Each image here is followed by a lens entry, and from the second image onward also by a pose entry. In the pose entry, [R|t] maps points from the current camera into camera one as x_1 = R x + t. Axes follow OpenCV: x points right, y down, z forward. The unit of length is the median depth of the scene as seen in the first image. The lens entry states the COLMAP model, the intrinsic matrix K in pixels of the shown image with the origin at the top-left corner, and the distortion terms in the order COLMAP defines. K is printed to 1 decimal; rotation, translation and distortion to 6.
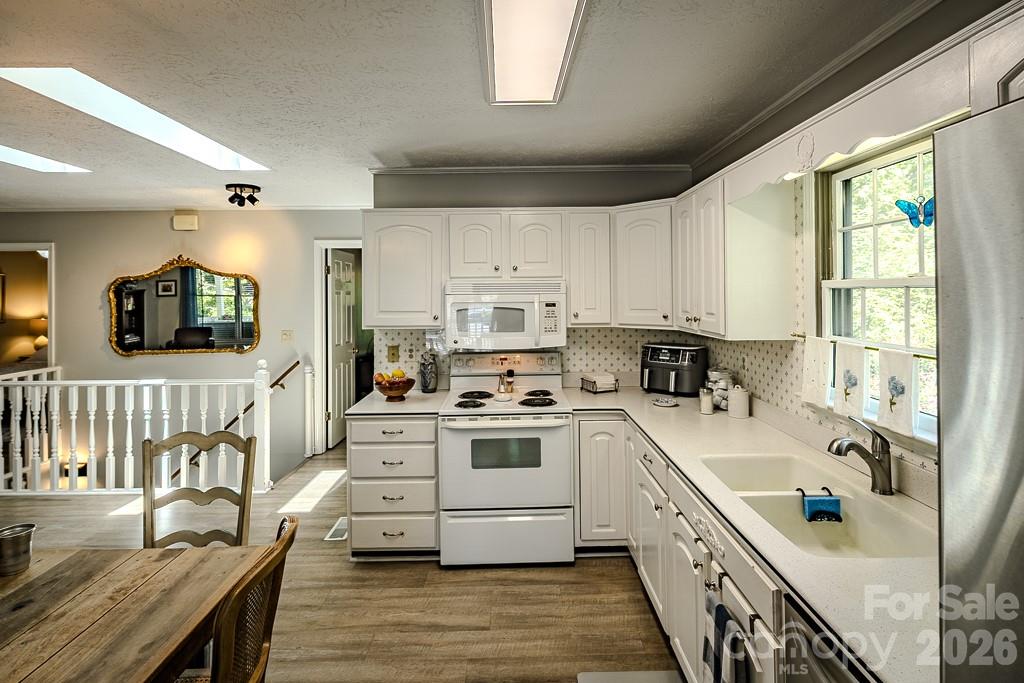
lens RADIAL K [[512.6, 0, 516.2], [0, 512.6, 287.6], [0, 0, 1]] dist [0.005215, -0.004678]
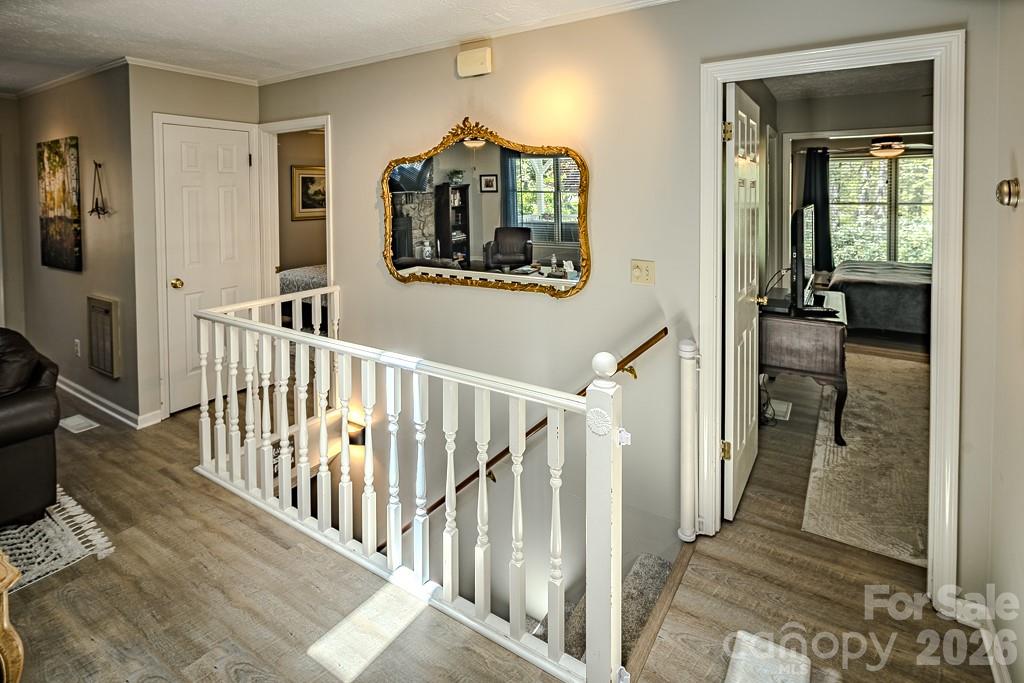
lens RADIAL K [[512.6, 0, 511.0], [0, 512.6, 202.8], [0, 0, 1]] dist [0.005215, -0.004678]
pose [[0.831212, 0.016068, -0.555723, -0.274222], [0.002592, 0.999459, 0.032775, 0.012693], [0.555949, -0.028683, 0.830721, 0.516824]]
